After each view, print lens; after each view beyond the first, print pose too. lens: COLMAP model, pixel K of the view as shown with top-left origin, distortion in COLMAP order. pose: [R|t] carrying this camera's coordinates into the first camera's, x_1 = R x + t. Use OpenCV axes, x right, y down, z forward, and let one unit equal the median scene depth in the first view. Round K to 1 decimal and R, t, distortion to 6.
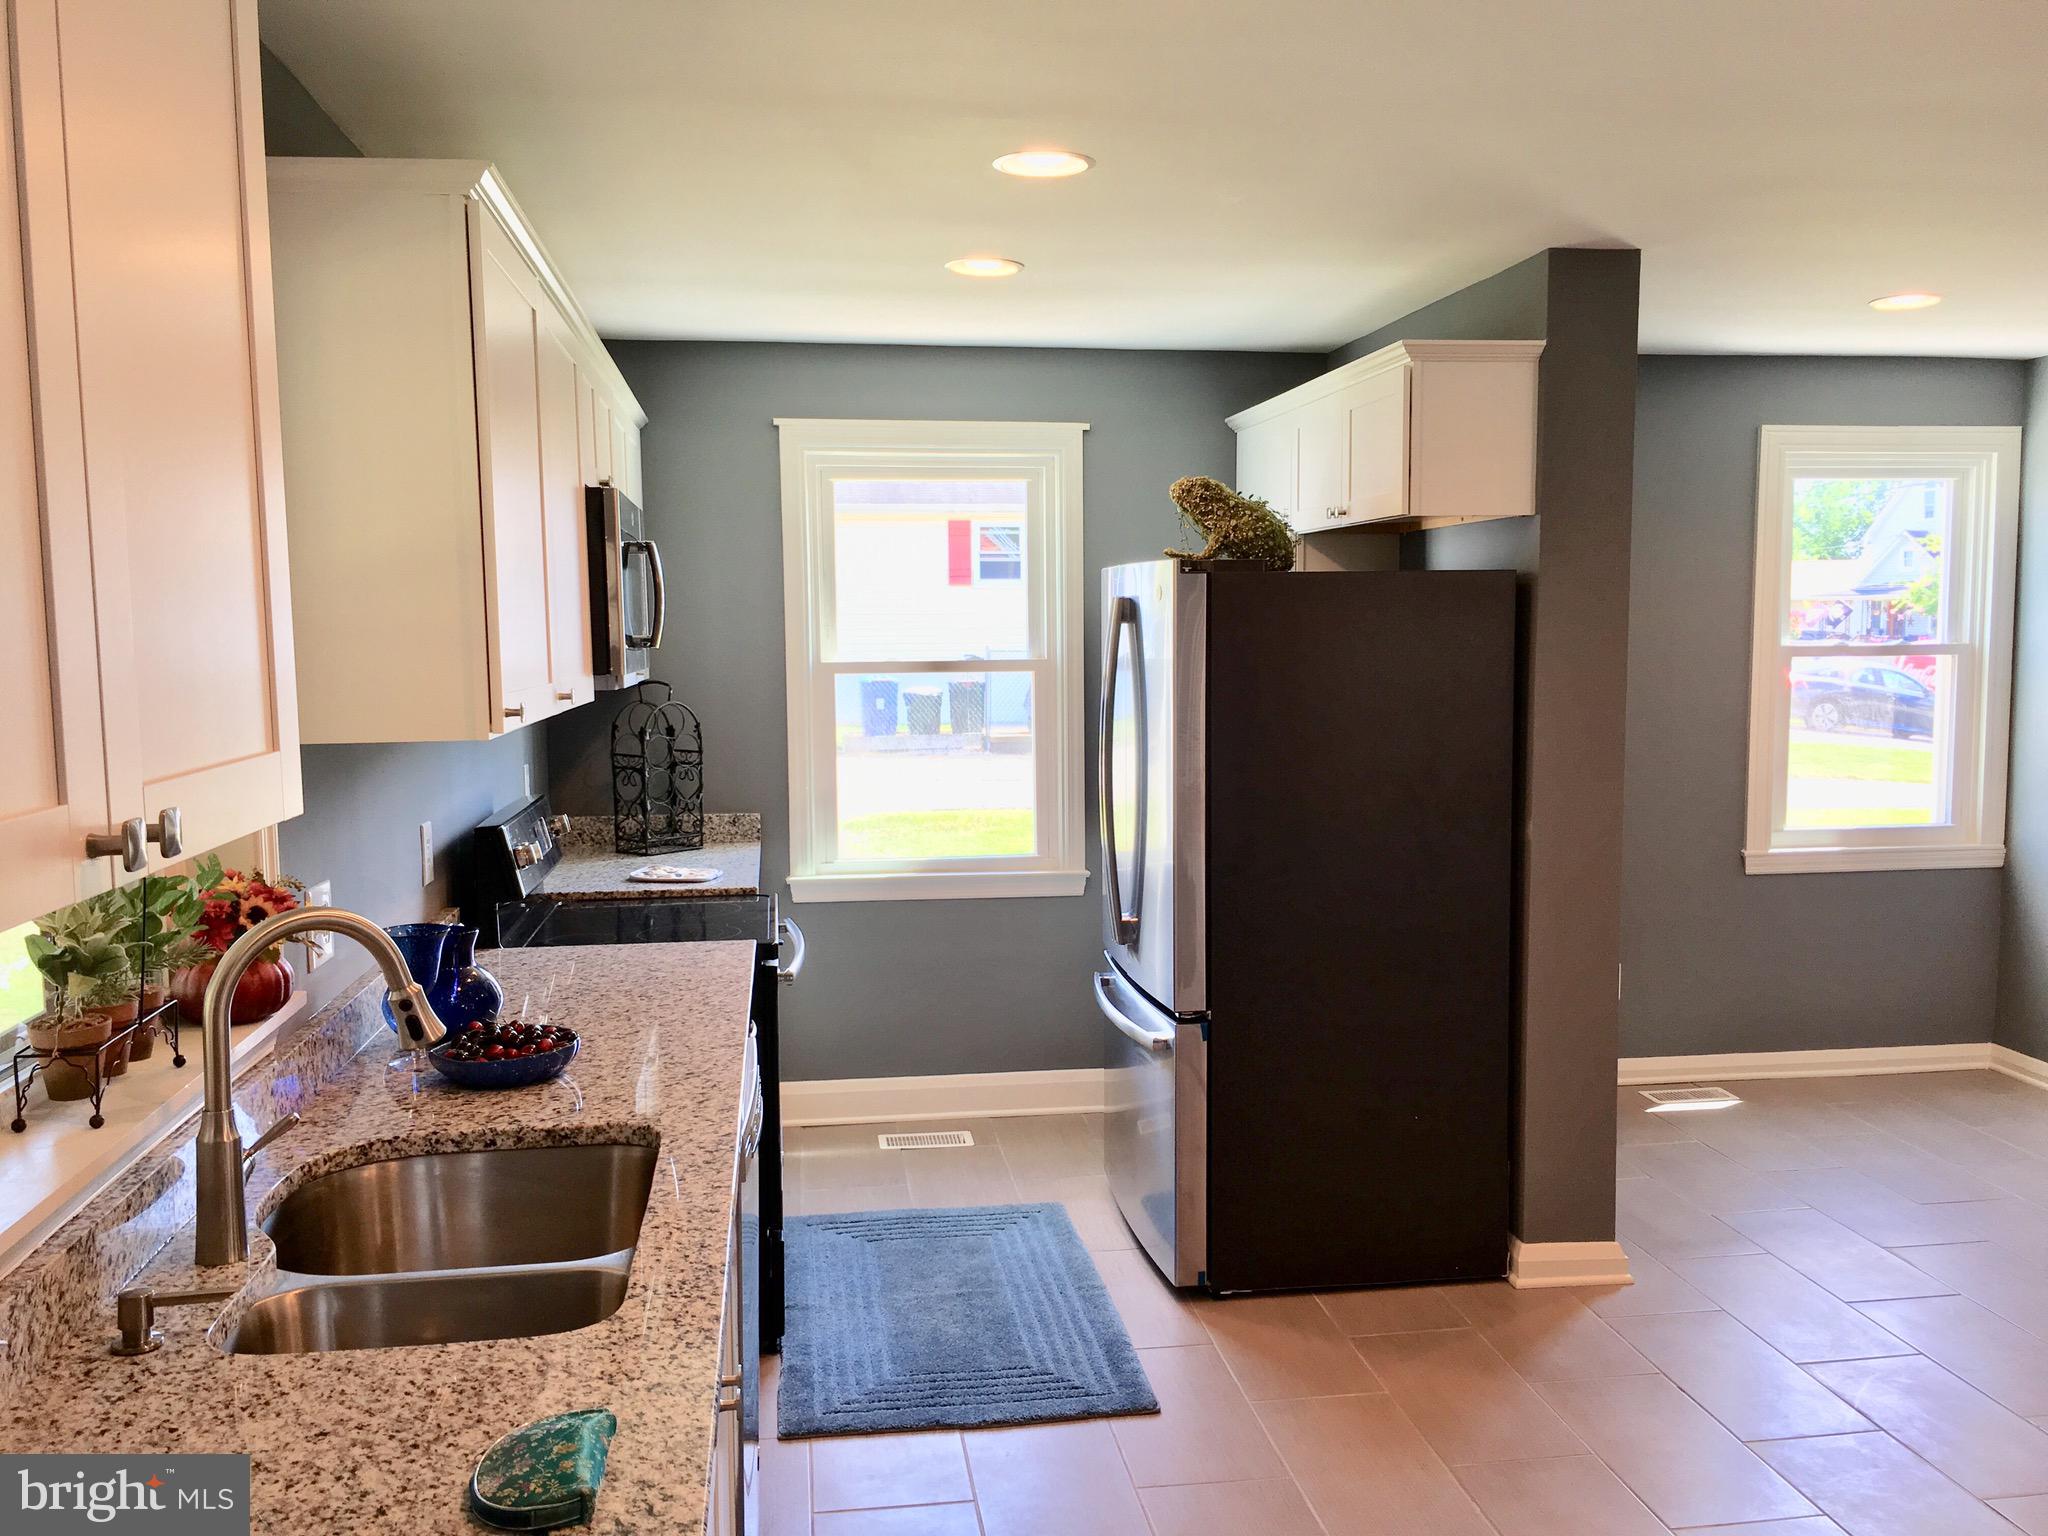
lens RADIAL K [[1735.5, 0, 1024.0], [0, 1735.5, 768.0], [0, 0, 1]] dist [0.073435, -0.086356]
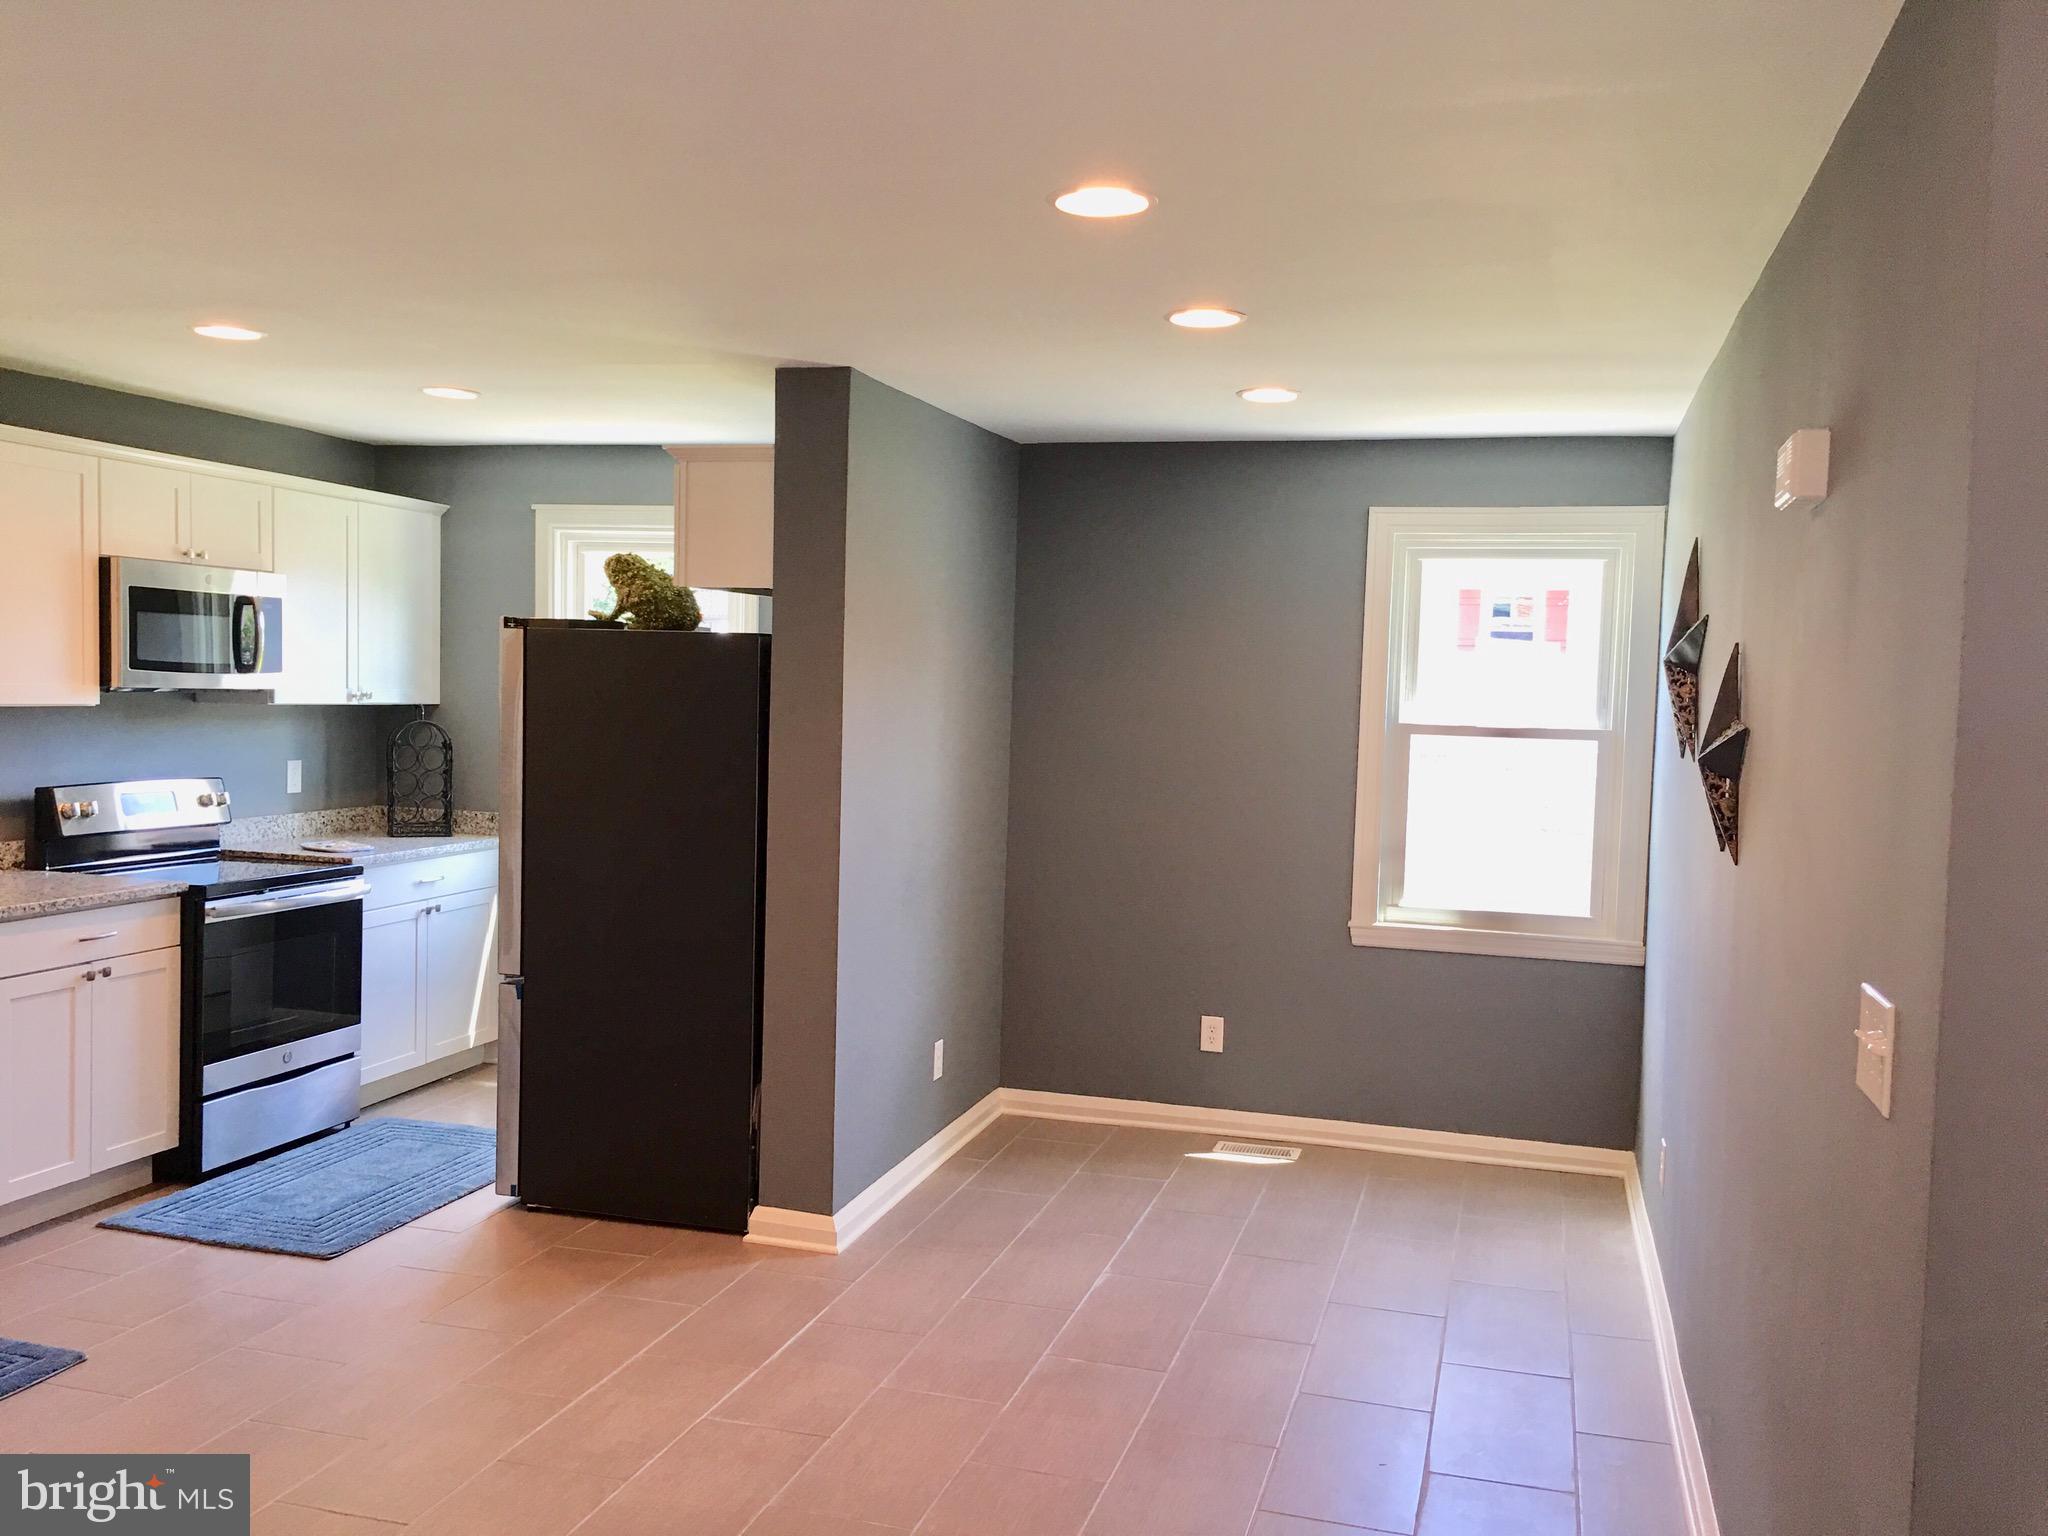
lens RADIAL K [[1735.5, 0, 1024.0], [0, 1735.5, 768.0], [0, 0, 1]] dist [0.073435, -0.086356]
pose [[0.908606, 0.057686, -0.413651, 0.666752], [-0.071698, 0.997256, -0.018416, -0.009937], [0.411454, 0.046391, 0.910249, -0.005916]]
